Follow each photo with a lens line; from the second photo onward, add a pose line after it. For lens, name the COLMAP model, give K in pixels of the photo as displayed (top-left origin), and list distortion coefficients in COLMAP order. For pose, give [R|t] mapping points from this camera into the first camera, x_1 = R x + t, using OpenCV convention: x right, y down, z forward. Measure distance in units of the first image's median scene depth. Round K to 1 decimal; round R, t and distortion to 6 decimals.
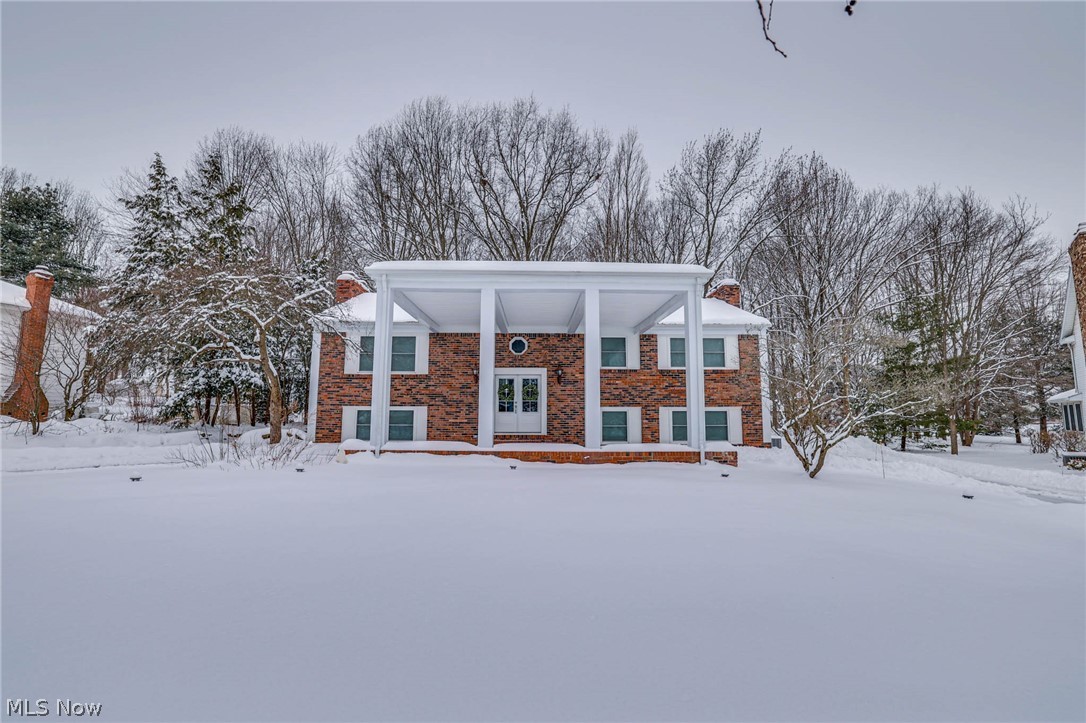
lens RADIAL K [[425.6, 0, 543.0], [0, 425.6, 361.5], [0, 0, 1]] dist [-0.049573, 0.013302]
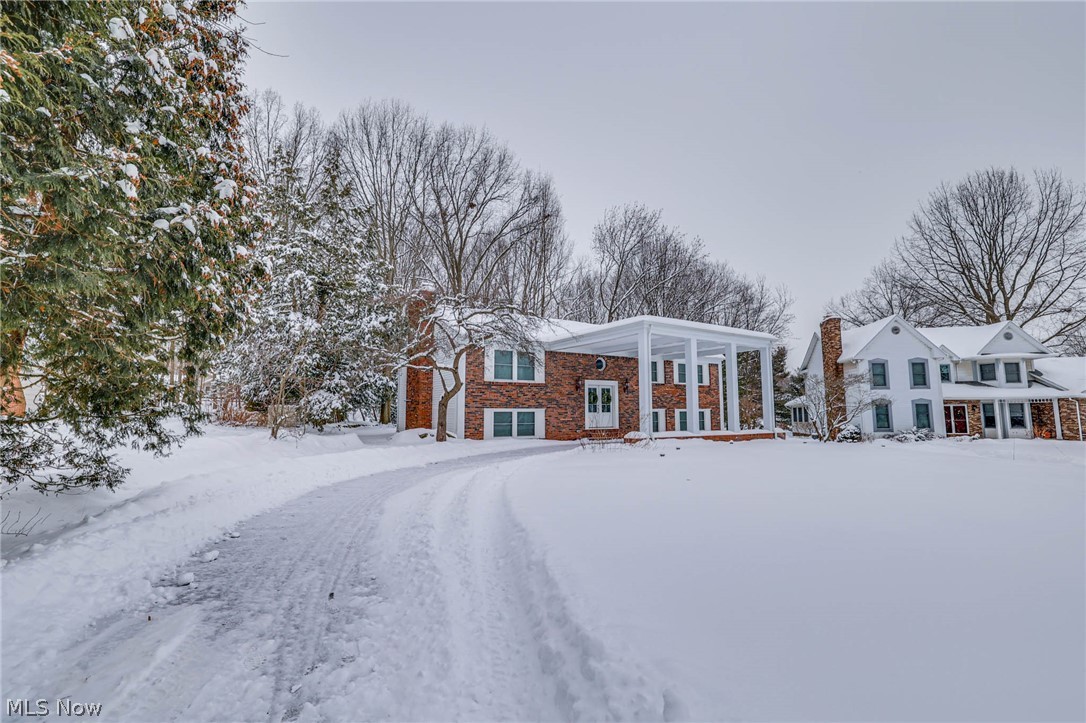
lens RADIAL K [[425.6, 0, 543.0], [0, 425.6, 361.5], [0, 0, 1]] dist [-0.049573, 0.013302]
pose [[0.879676, 0.053327, 0.472575, -0.873496], [-0.055953, 0.998397, -0.008509, -0.023477], [-0.472271, -0.018957, 0.881250, -0.117985]]
